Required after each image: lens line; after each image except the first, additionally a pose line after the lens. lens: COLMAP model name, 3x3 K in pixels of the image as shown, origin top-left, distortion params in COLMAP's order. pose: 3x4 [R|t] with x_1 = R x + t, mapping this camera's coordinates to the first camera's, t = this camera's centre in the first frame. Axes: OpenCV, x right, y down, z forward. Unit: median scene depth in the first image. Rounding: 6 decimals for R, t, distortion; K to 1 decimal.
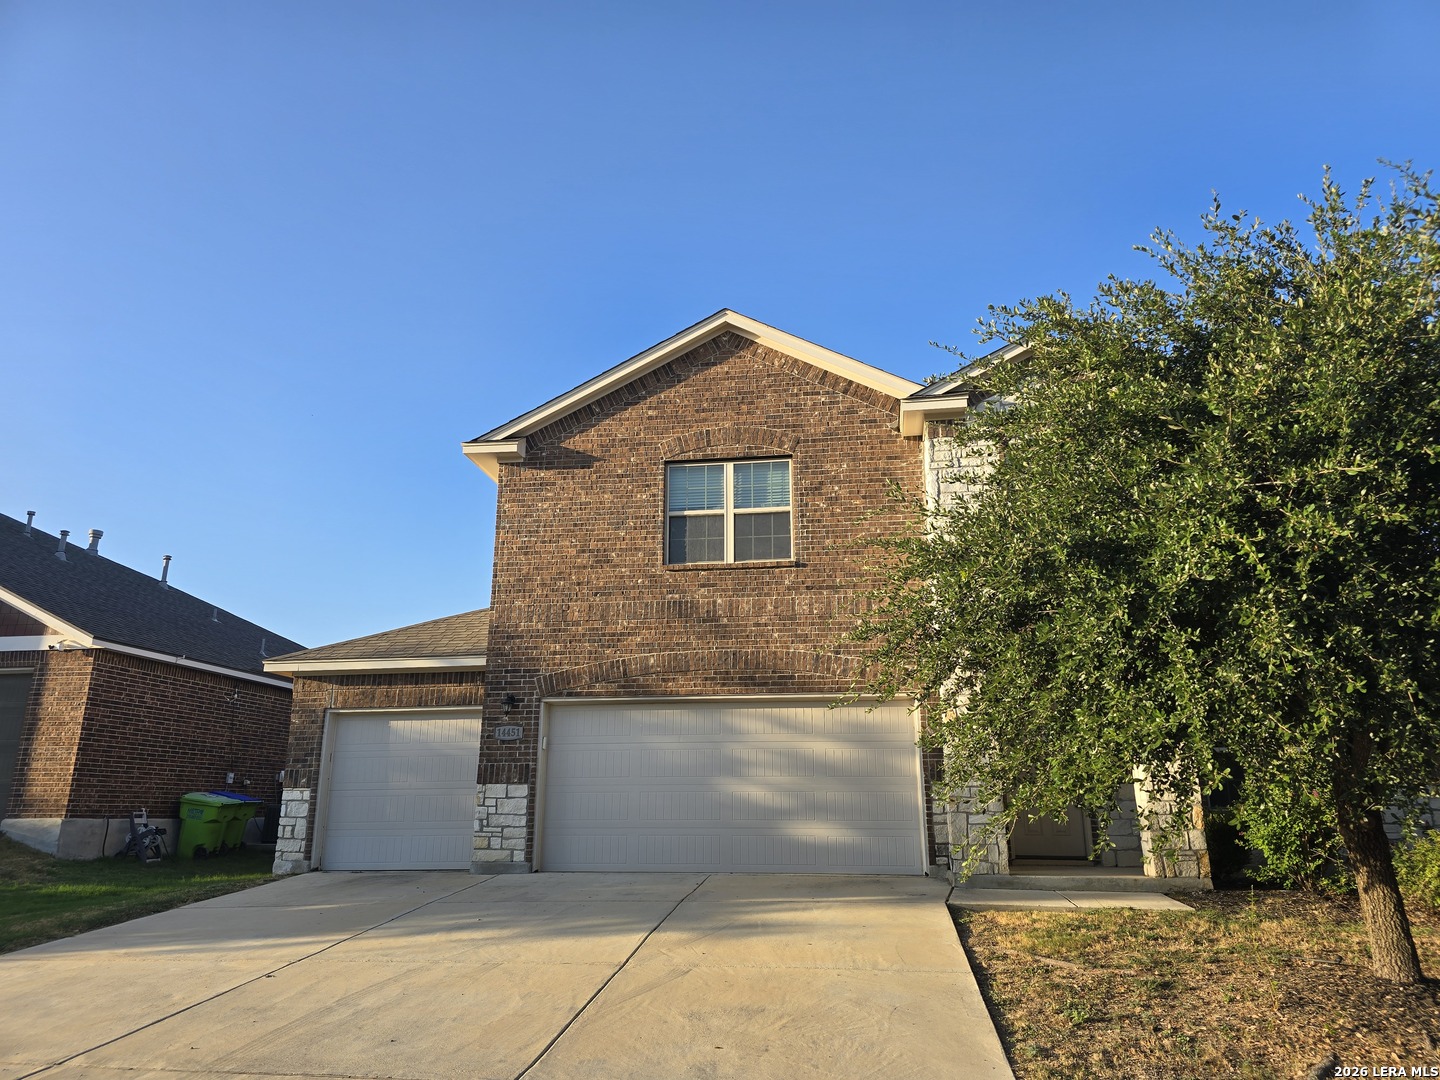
lens RADIAL K [[957.0, 0, 723.4], [0, 957.0, 554.9], [0, 0, 1]] dist [0.063149, -0.068450]
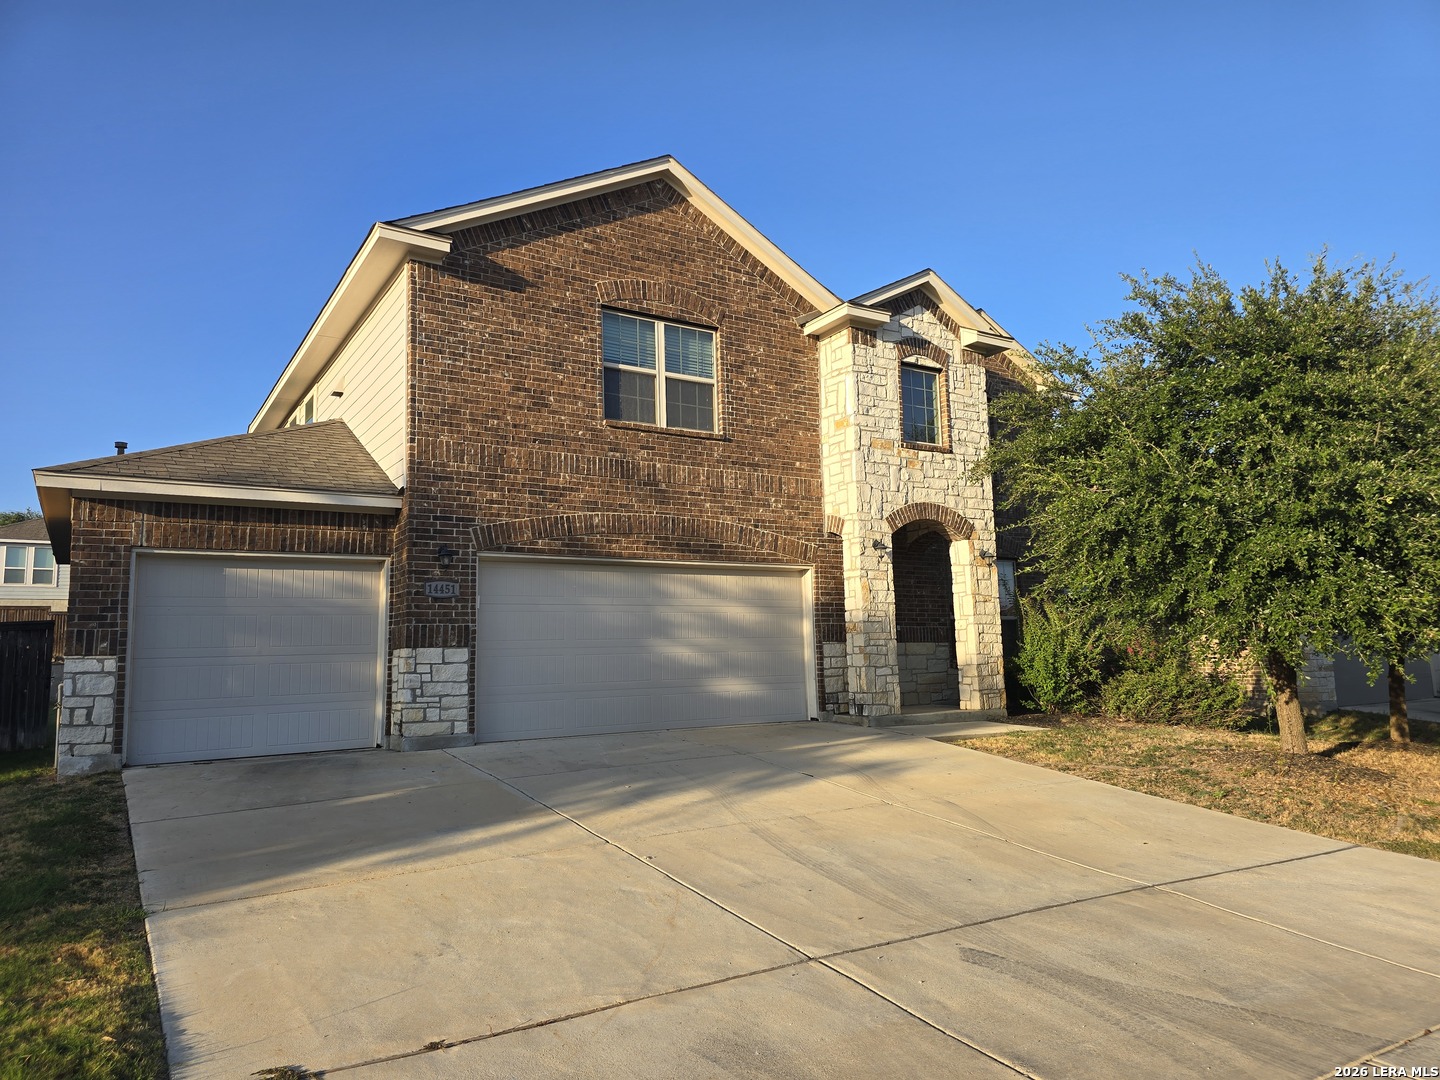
lens RADIAL K [[957.0, 0, 723.4], [0, 957.0, 554.9], [0, 0, 1]] dist [0.063149, -0.068450]
pose [[0.761506, 0.053891, 0.645914, -0.574906], [-0.142328, 0.986118, 0.085523, 0.044835], [-0.632338, -0.157058, 0.758605, 0.193937]]
